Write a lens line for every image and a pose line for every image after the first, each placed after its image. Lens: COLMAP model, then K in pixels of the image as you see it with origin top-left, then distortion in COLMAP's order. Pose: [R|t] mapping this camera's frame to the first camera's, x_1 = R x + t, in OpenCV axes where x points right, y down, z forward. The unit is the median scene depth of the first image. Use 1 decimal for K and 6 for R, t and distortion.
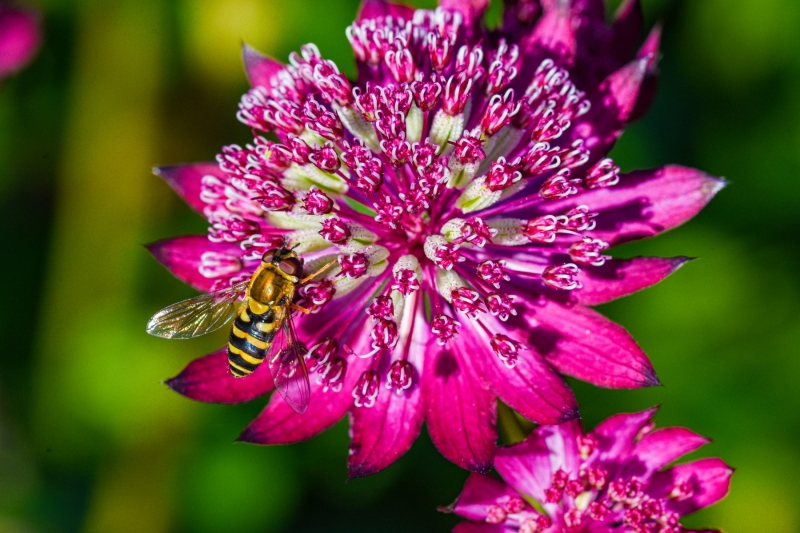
lens RADIAL K [[3185.5, 0, 400.0], [0, 3185.5, 266.5], [0, 0, 1]] dist [-0.050222, -4.697662]
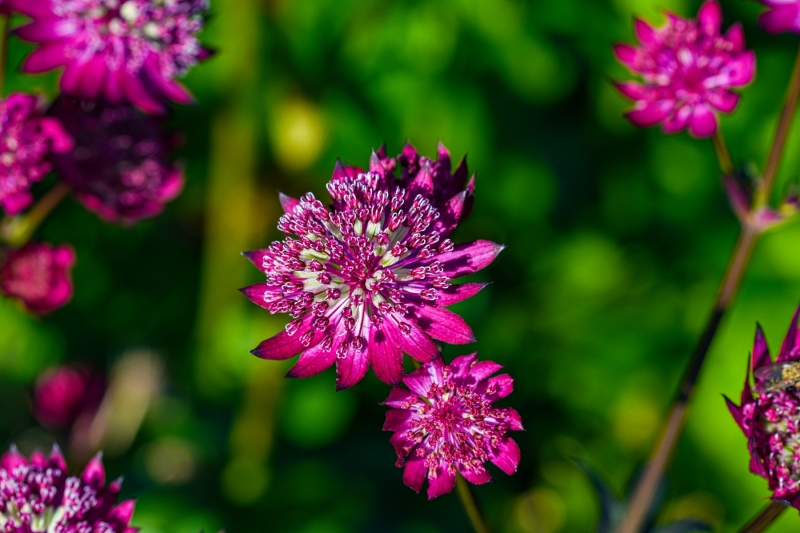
lens RADIAL K [[3185.5, 0, 400.0], [0, 3185.5, 266.5], [0, 0, 1]] dist [-0.050222, -4.697662]
pose [[0.997800, -0.048893, -0.044768, 0.128650], [0.049546, 0.998679, 0.013602, -0.046181], [0.044043, -0.015790, 0.998905, -1.171285]]
